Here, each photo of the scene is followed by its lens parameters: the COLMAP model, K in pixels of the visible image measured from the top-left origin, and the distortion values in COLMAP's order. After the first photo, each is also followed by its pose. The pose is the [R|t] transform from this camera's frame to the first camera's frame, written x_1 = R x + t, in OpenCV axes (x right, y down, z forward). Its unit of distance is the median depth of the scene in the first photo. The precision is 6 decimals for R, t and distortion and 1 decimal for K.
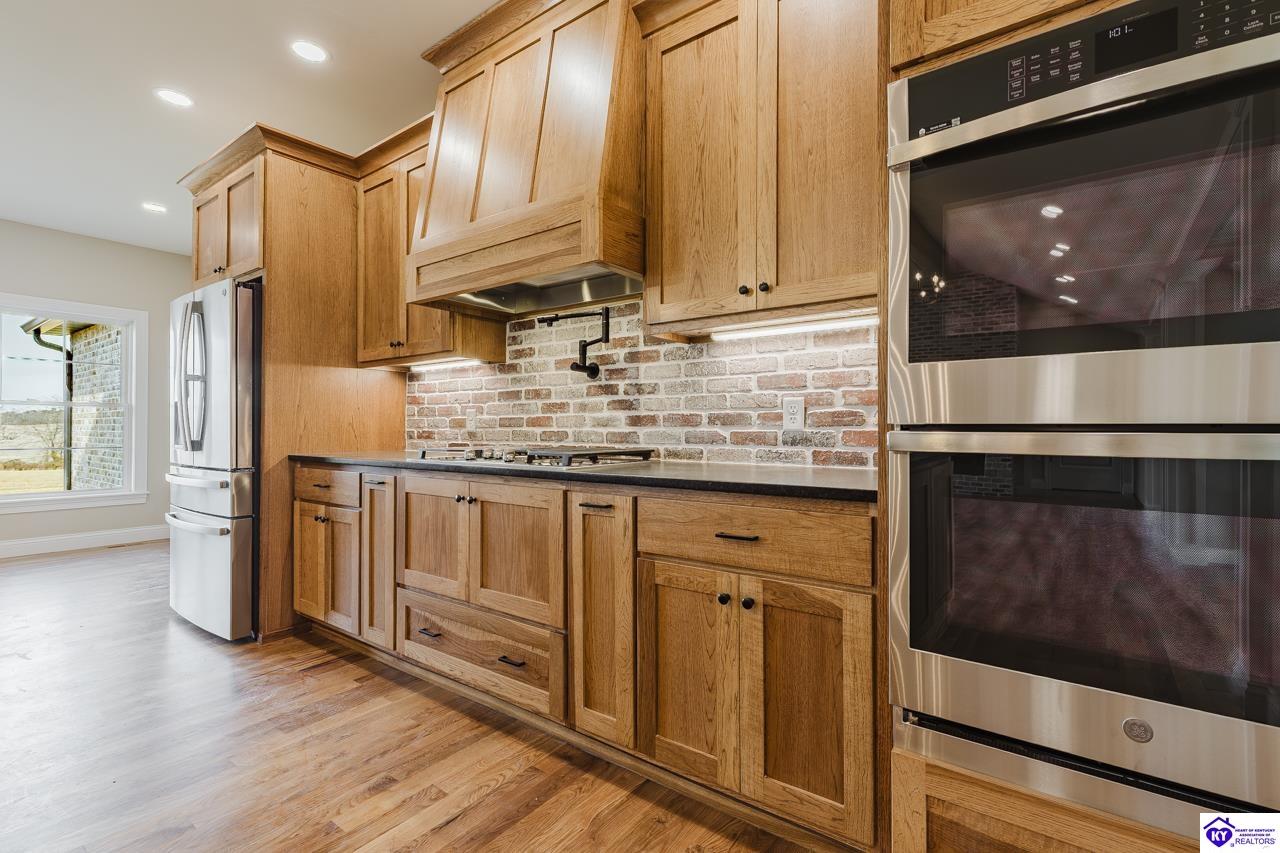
lens RADIAL K [[572.3, 0, 644.1], [0, 572.3, 425.0], [0, 0, 1]] dist [0.007338, -0.001070]
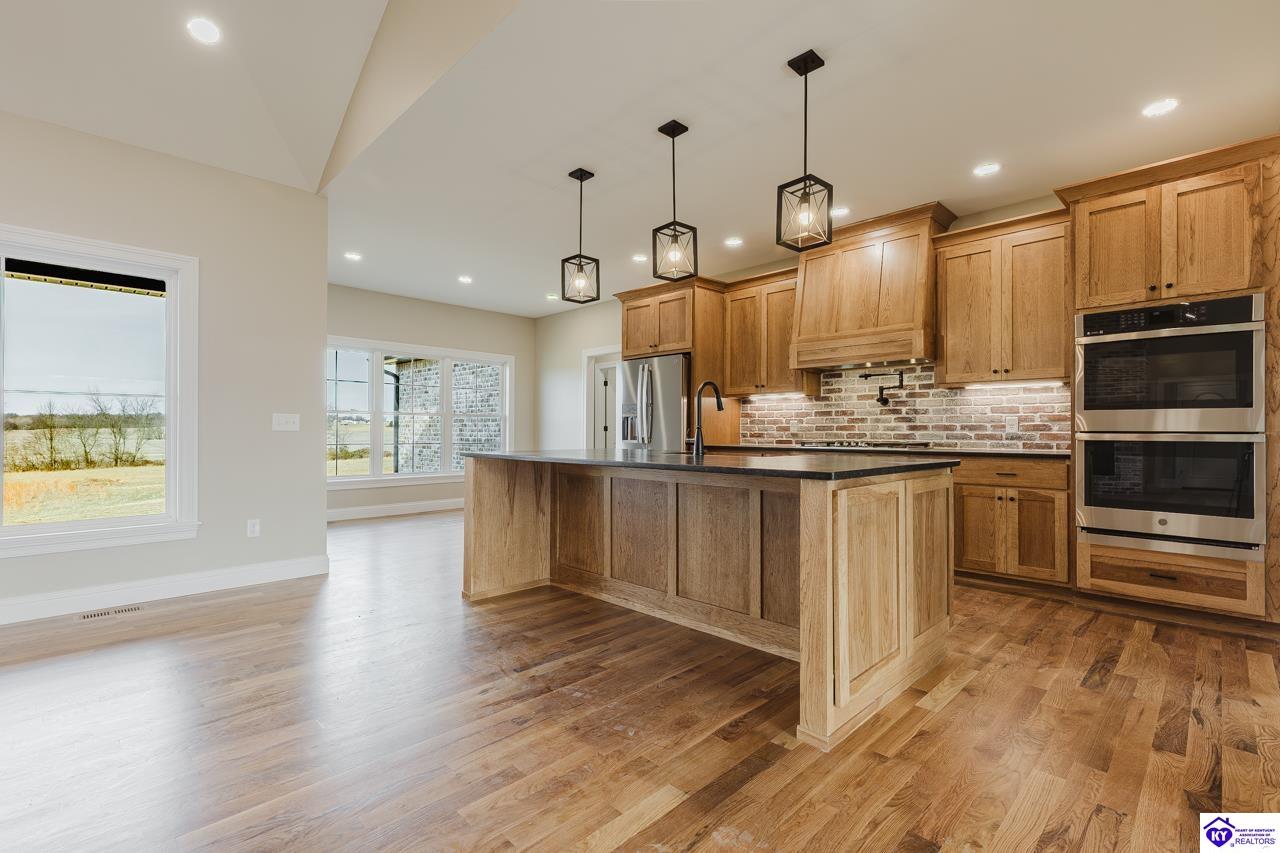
lens RADIAL K [[572.3, 0, 643.6], [0, 572.3, 425.3], [0, 0, 1]] dist [0.007338, -0.001070]
pose [[0.988197, -0.000209, -0.153189, -0.684819], [-0.000150, 0.999997, -0.002334, -0.012585], [0.153189, 0.002329, 0.988194, -1.174635]]
